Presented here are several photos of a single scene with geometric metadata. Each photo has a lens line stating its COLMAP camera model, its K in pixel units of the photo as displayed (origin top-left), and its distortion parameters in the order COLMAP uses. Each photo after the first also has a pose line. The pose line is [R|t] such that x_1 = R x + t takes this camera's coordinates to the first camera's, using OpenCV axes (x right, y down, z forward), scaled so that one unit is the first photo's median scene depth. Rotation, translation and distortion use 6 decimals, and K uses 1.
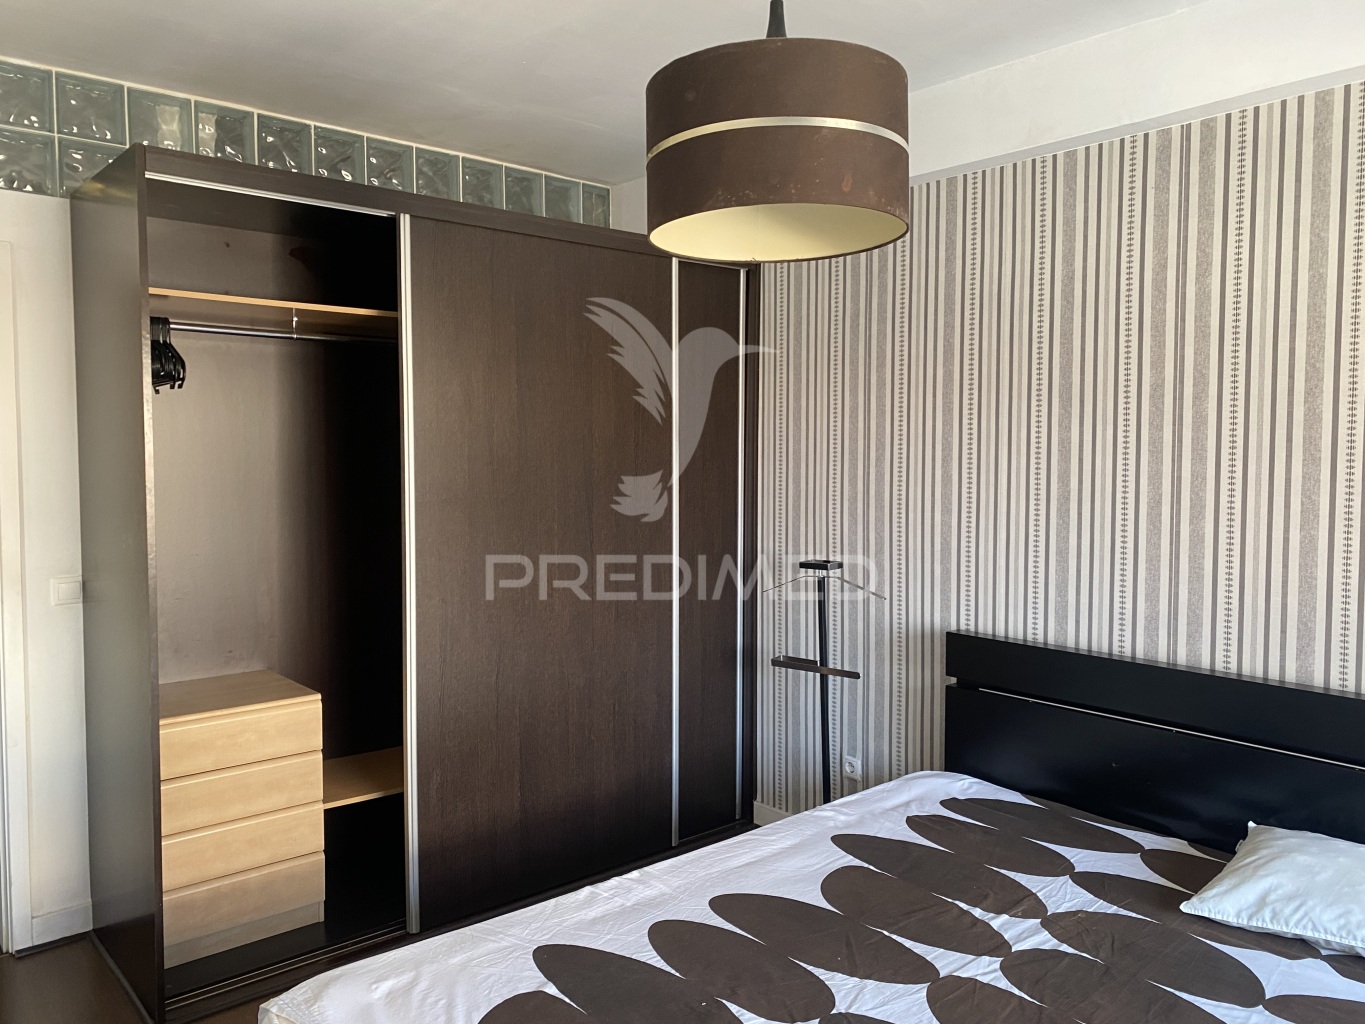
lens RADIAL K [[1030.5, 0, 679.9], [0, 1030.5, 495.9], [0, 0, 1]] dist [0.073584, -0.078445]
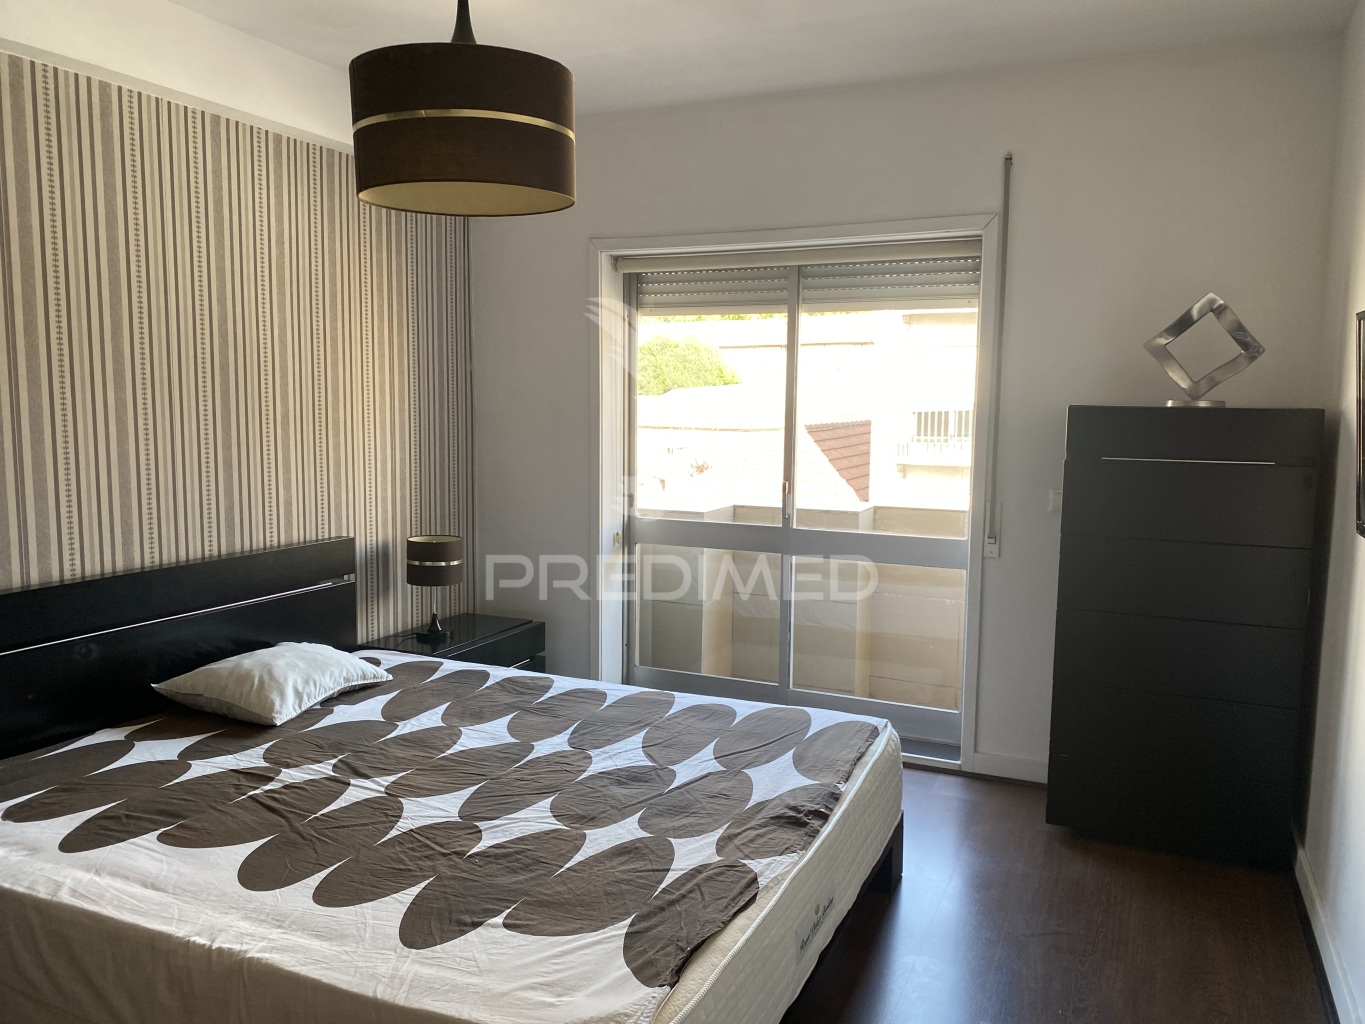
lens RADIAL K [[1030.5, 0, 679.9], [0, 1030.5, 495.9], [0, 0, 1]] dist [0.073584, -0.078445]
pose [[-0.409817, -0.100178, 0.906650, -0.847752], [0.021843, 0.992588, 0.119546, -0.044236], [-0.911906, 0.068796, -0.404591, 0.960039]]
